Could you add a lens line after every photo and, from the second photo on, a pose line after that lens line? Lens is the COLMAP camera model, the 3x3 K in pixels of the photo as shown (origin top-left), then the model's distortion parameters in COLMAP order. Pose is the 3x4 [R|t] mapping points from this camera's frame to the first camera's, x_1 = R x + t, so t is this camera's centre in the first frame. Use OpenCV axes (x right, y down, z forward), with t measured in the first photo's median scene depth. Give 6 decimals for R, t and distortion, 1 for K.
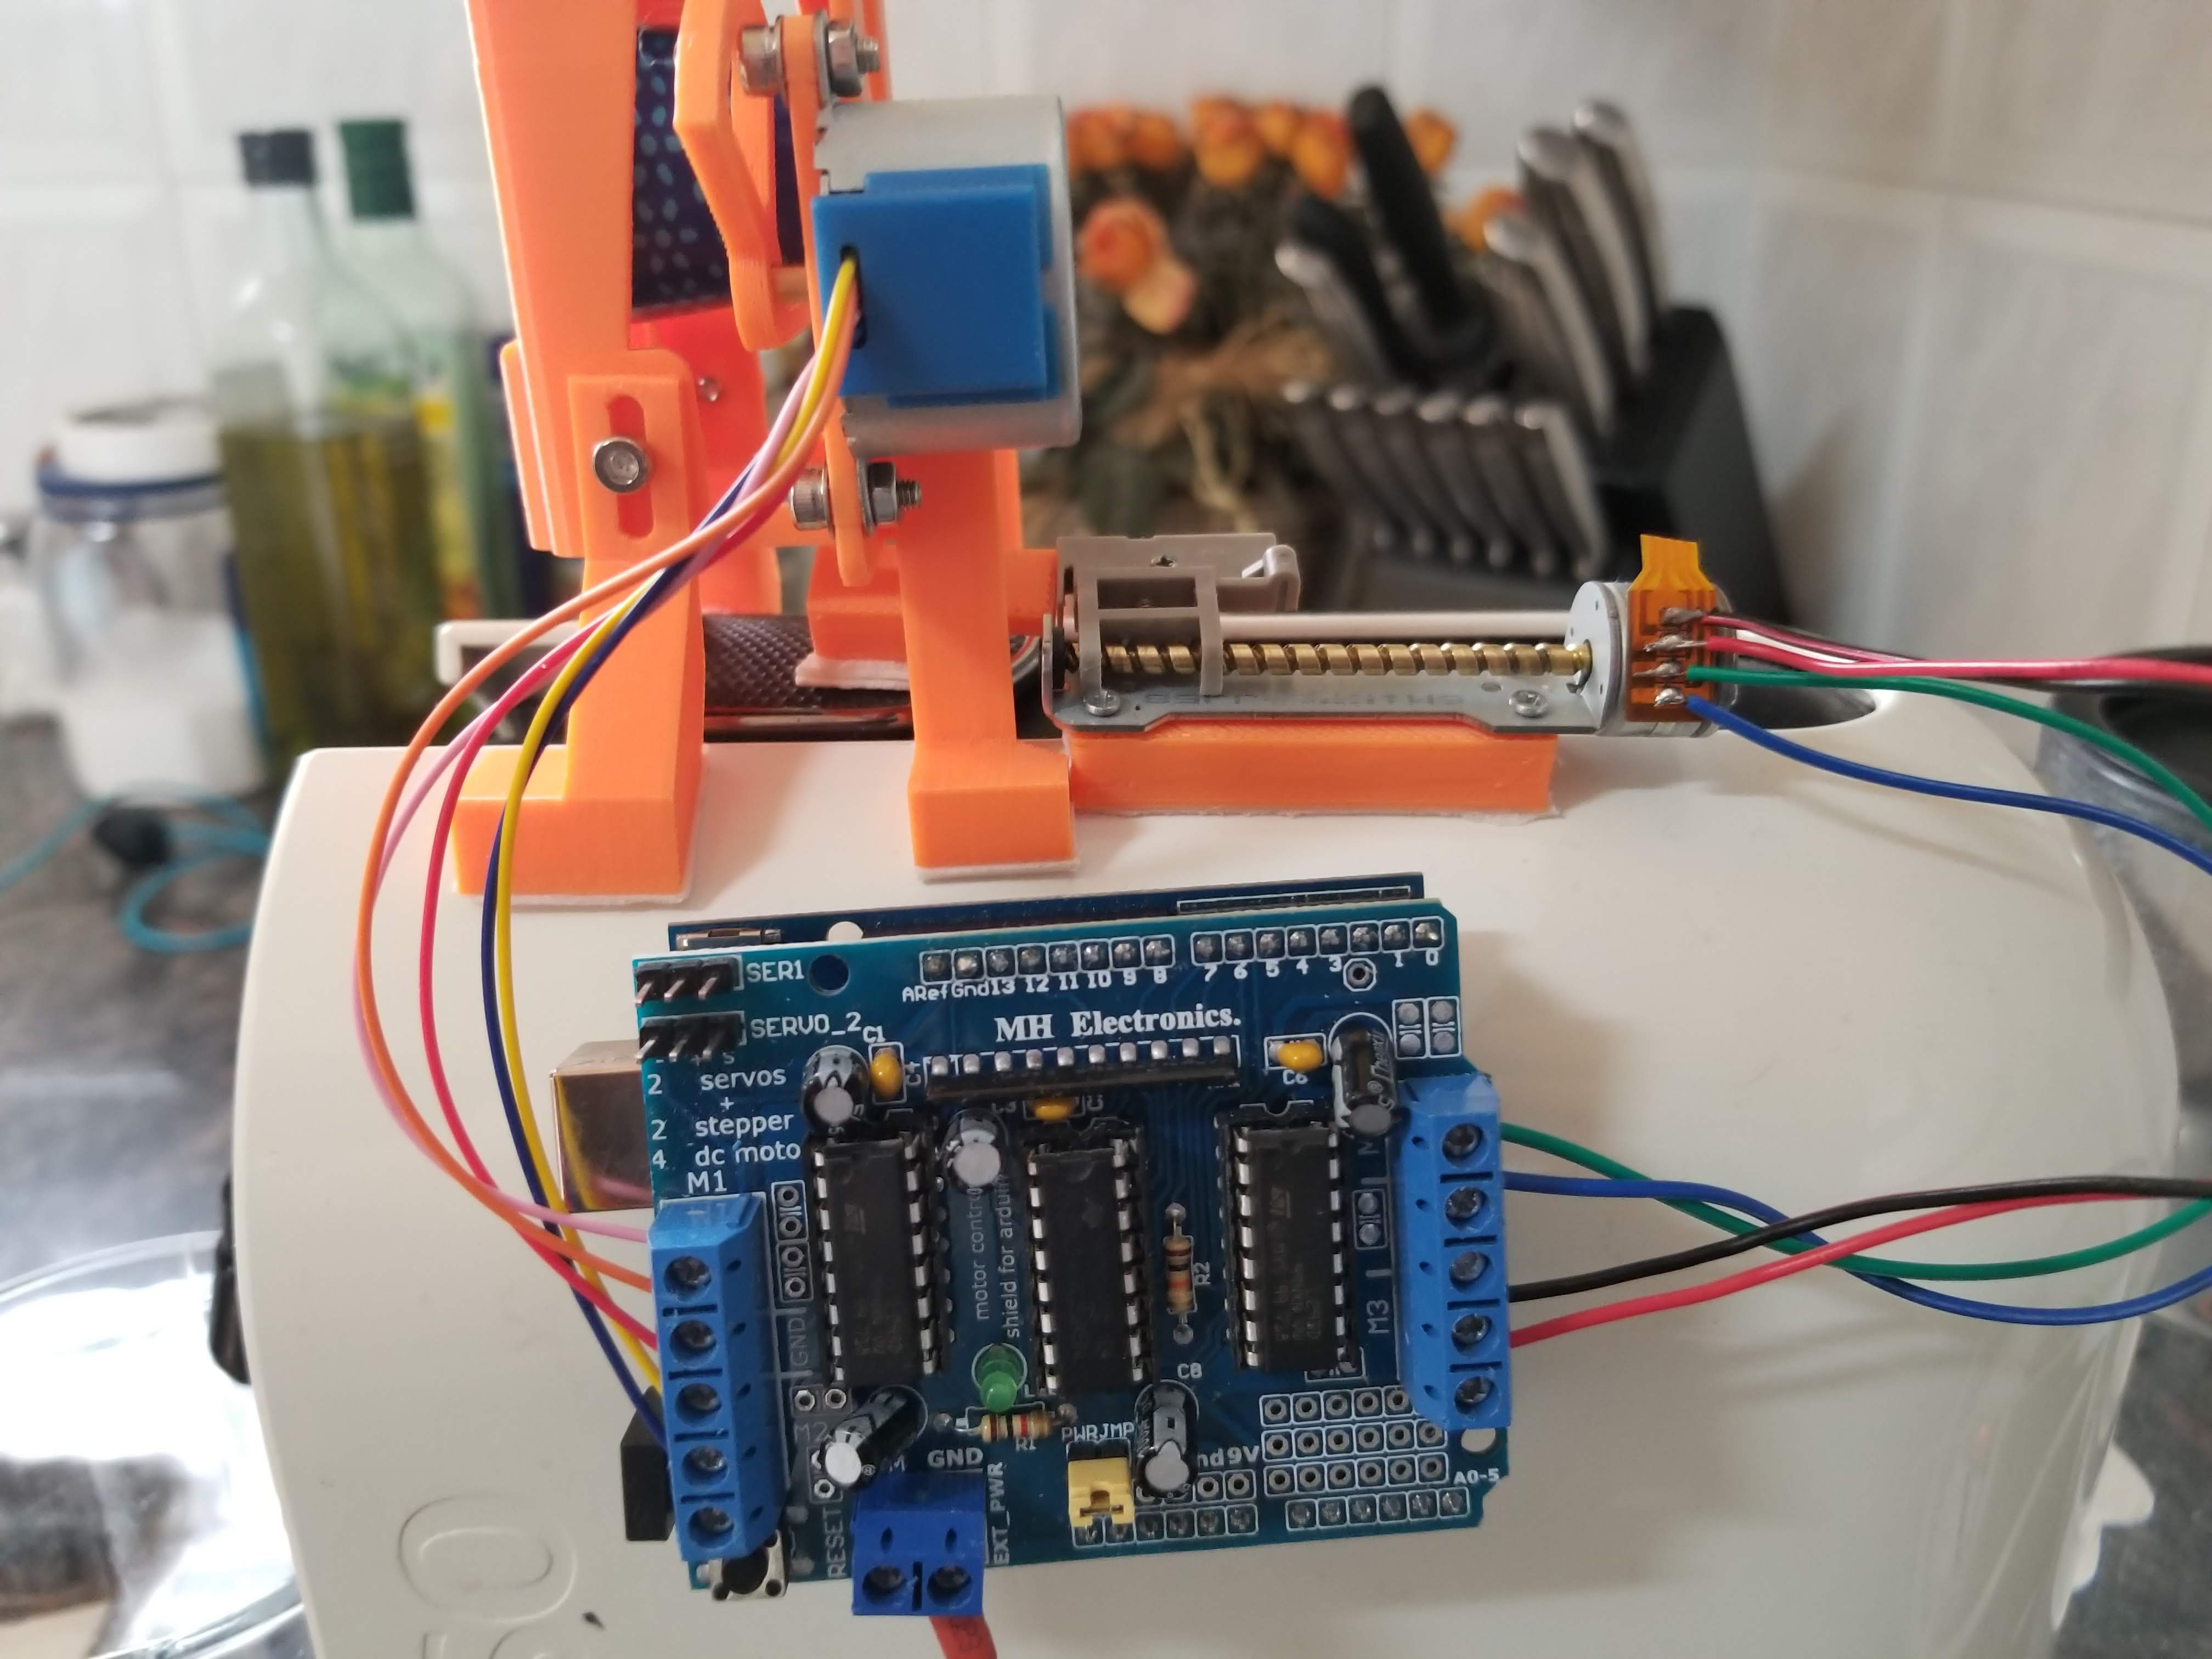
lens RADIAL K [[1770.0, 0, 1125.3], [0, 1770.0, 810.8], [0, 0, 1]] dist [0.087560, -0.226154]
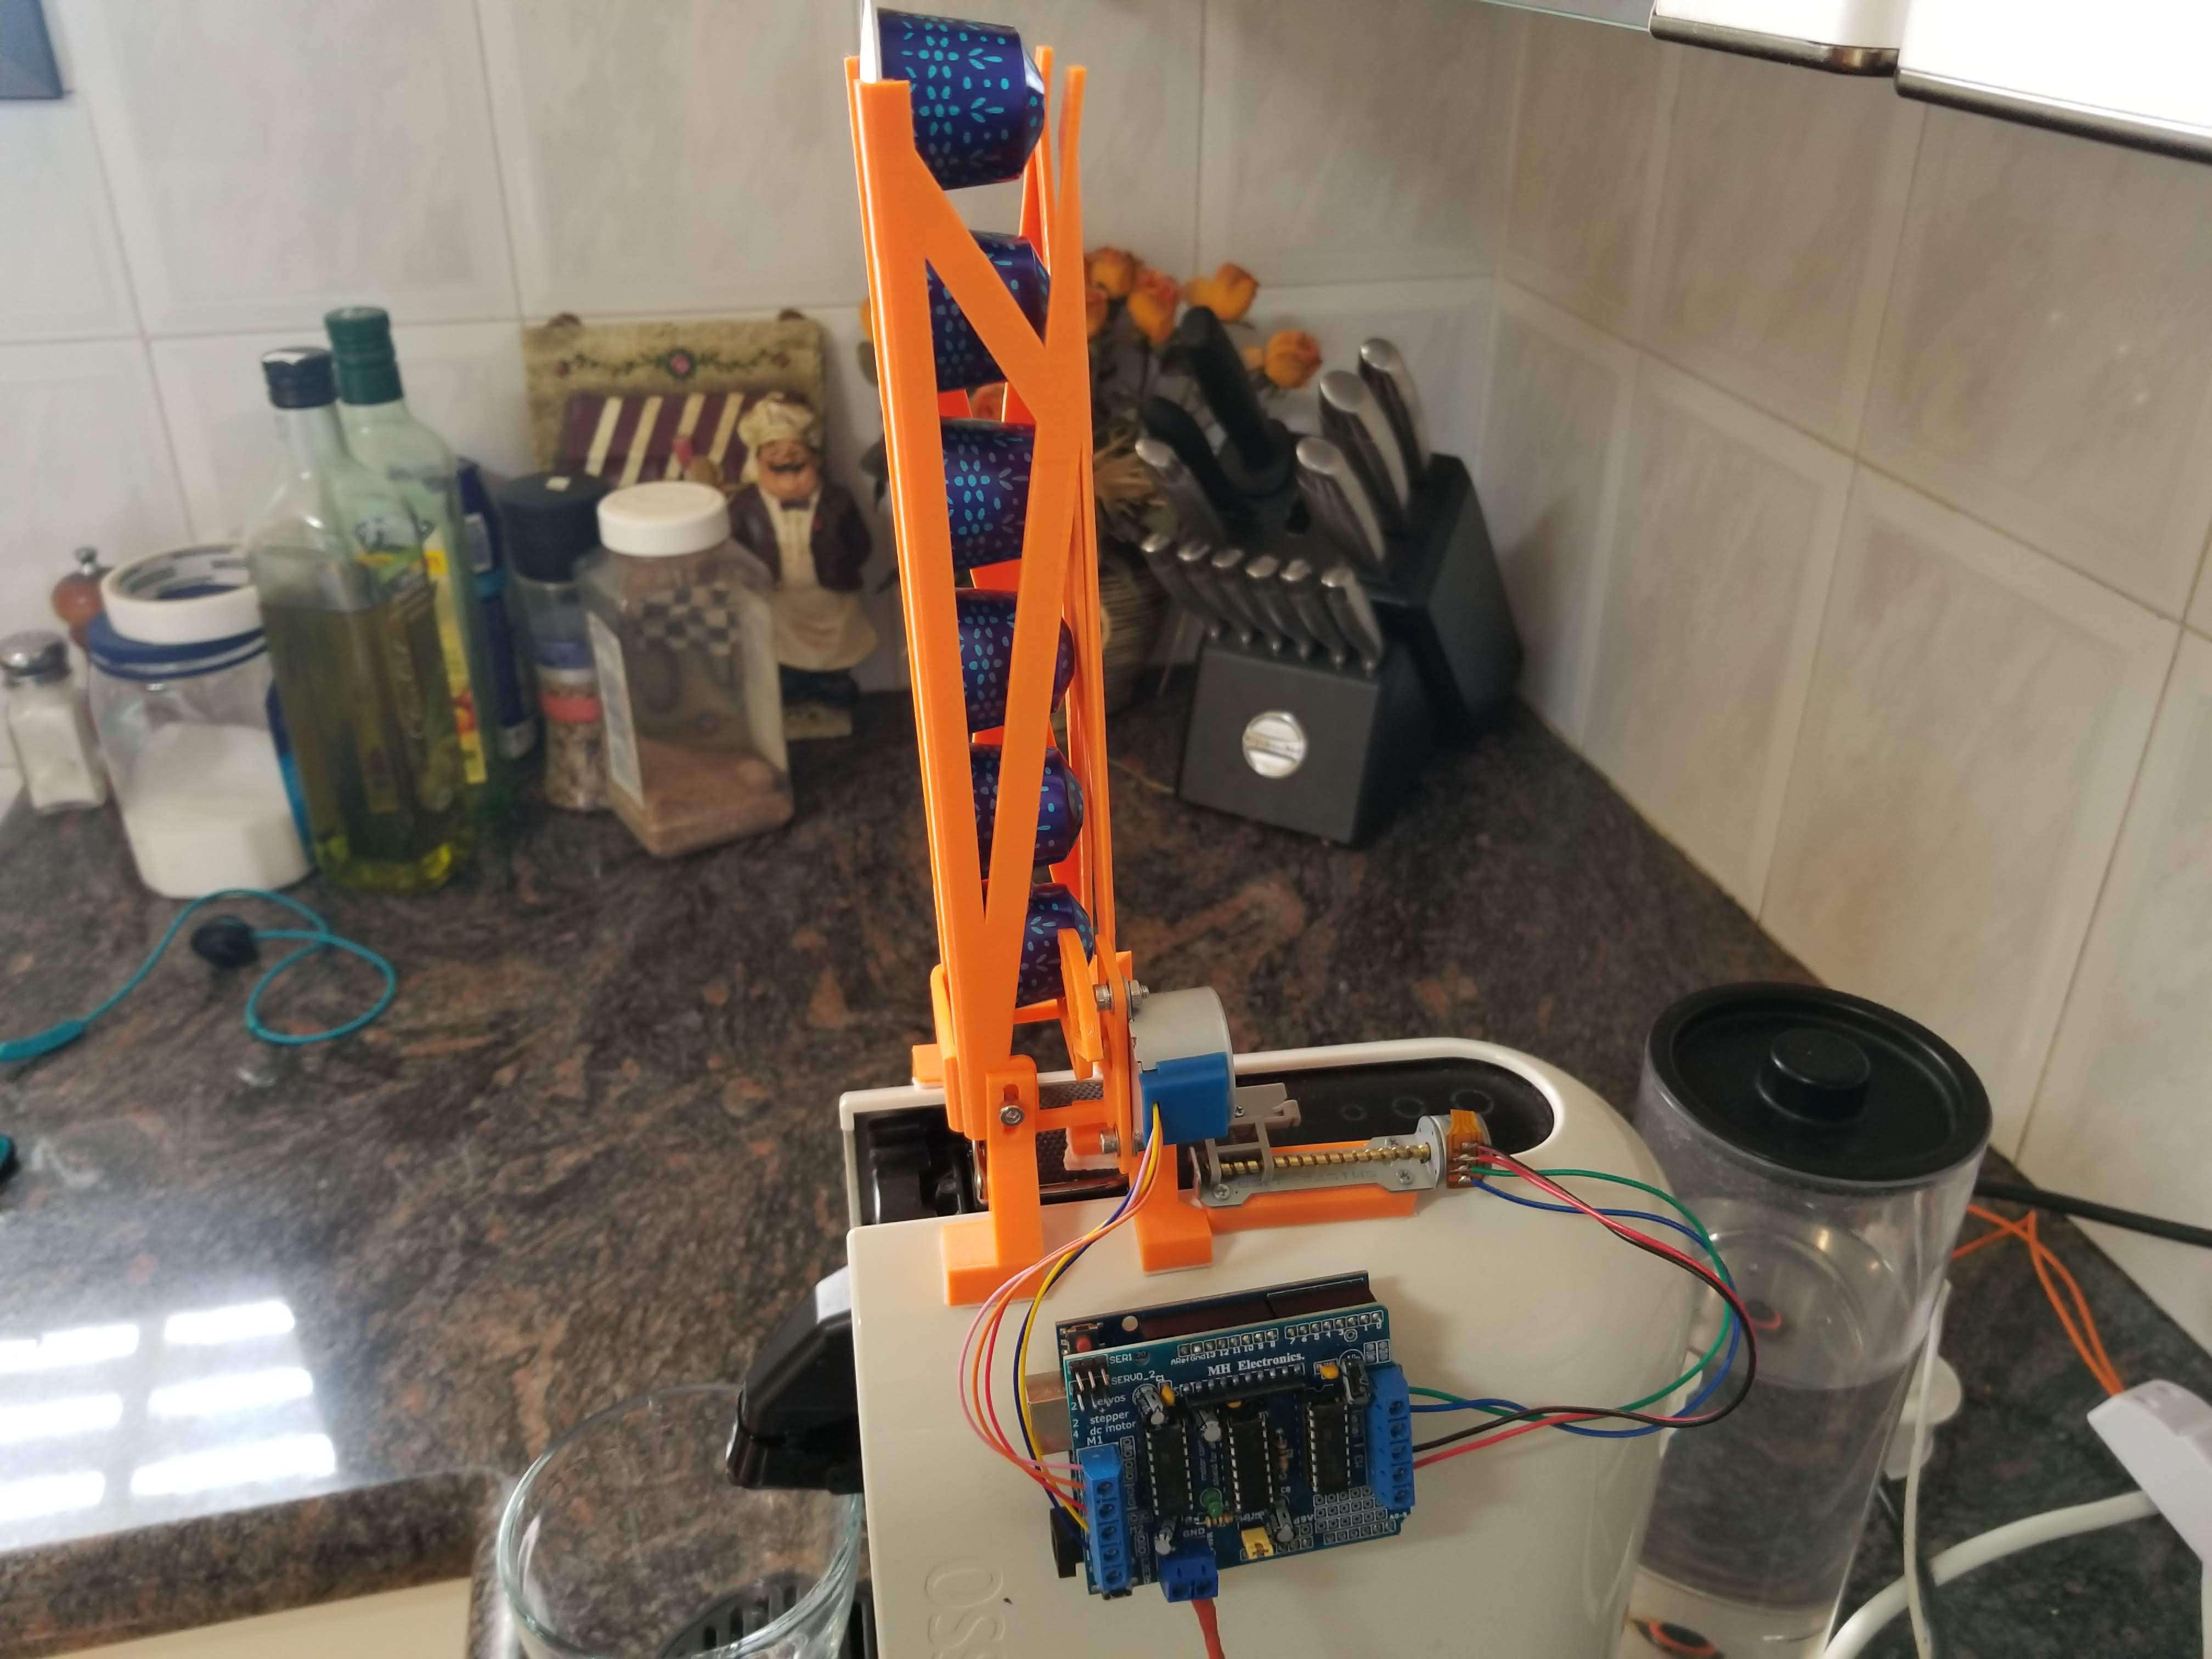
lens RADIAL K [[1733.3, 0, 1106.0], [0, 1733.3, 829.5], [0, 0, 1]] dist [0.080314, -0.195341]
pose [[0.991697, -0.056943, 0.115306, -0.443197], [0.042226, 0.991096, 0.126275, -0.920370], [-0.121470, -0.120357, 0.985271, -1.260813]]
